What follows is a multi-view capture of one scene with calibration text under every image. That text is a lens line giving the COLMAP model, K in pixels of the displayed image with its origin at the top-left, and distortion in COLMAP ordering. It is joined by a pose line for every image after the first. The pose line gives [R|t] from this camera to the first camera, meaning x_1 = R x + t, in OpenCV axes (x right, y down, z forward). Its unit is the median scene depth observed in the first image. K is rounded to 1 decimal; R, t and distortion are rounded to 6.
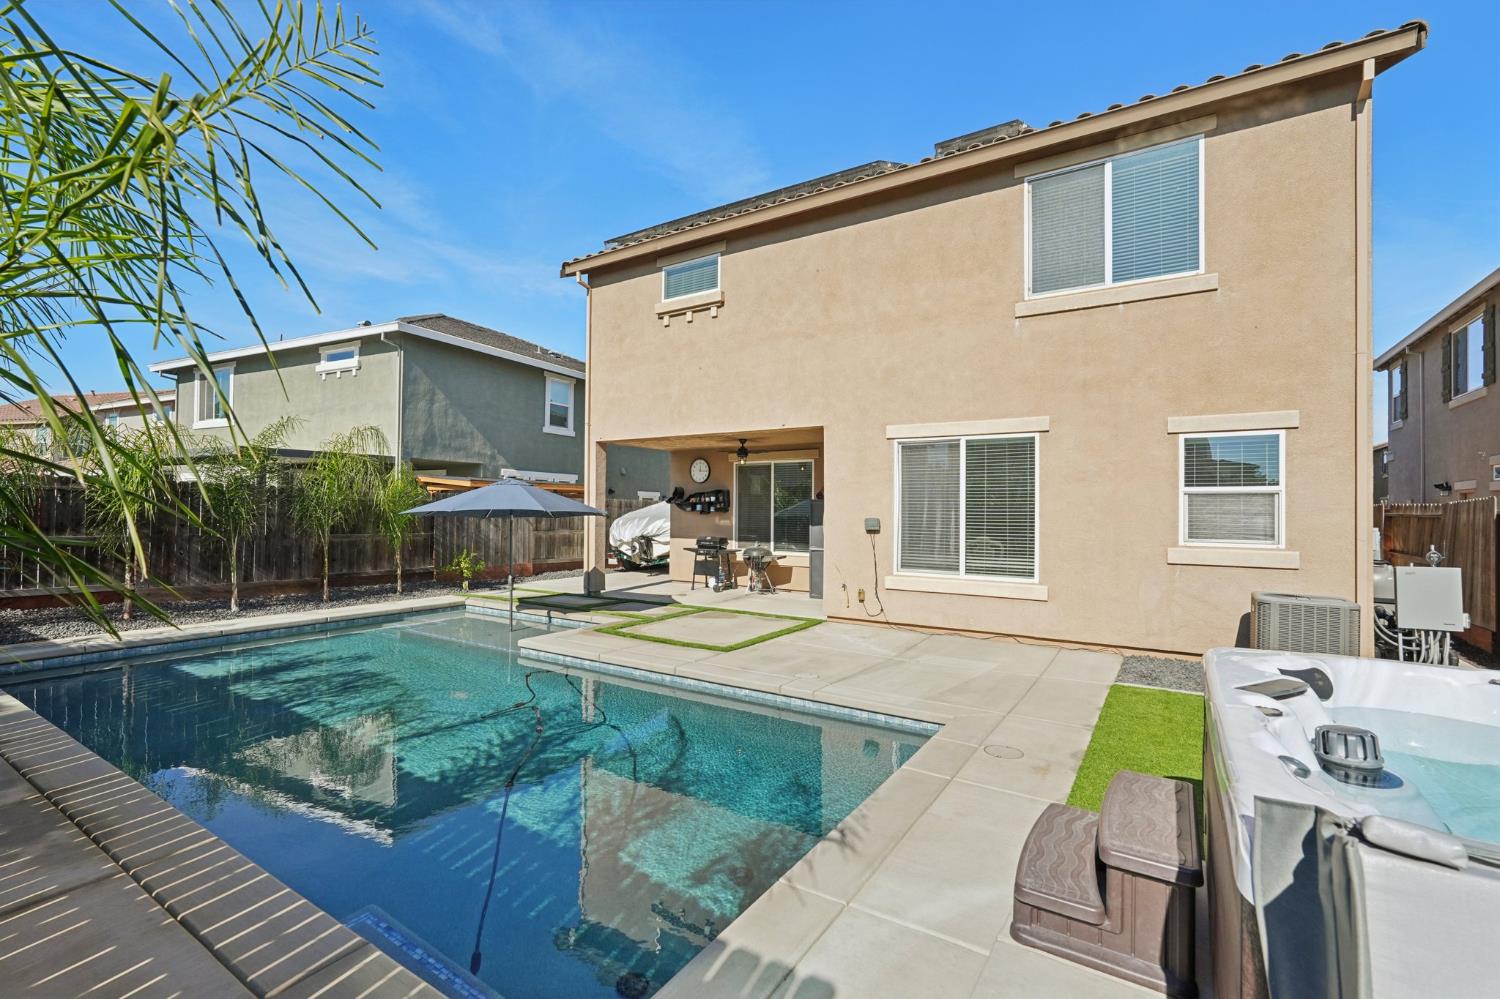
lens RADIAL K [[659.7, 0, 746.3], [0, 659.7, 502.0], [0, 0, 1]] dist [0.000189, 0.000236]
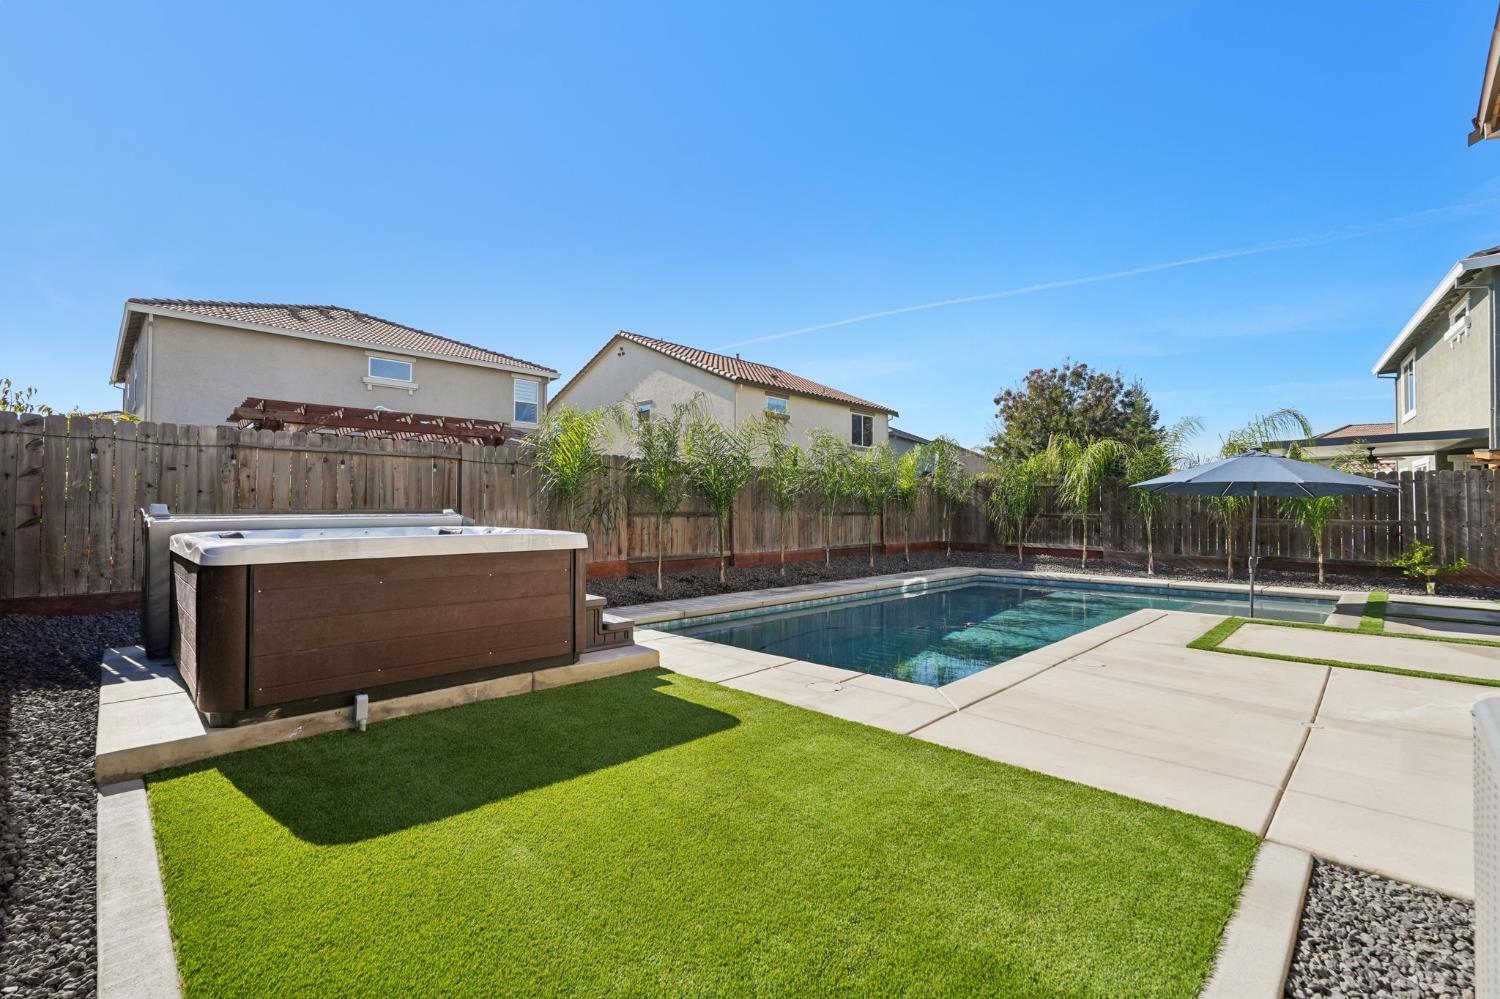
lens RADIAL K [[659.7, 0, 748.4], [0, 659.7, 499.0], [0, 0, 1]] dist [0.000189, 0.000236]
pose [[-0.203539, -0.021311, -0.978835, 0.247484], [0.013451, 0.999608, -0.024561, 0.015161], [0.978974, -0.018165, -0.203173, 0.190667]]
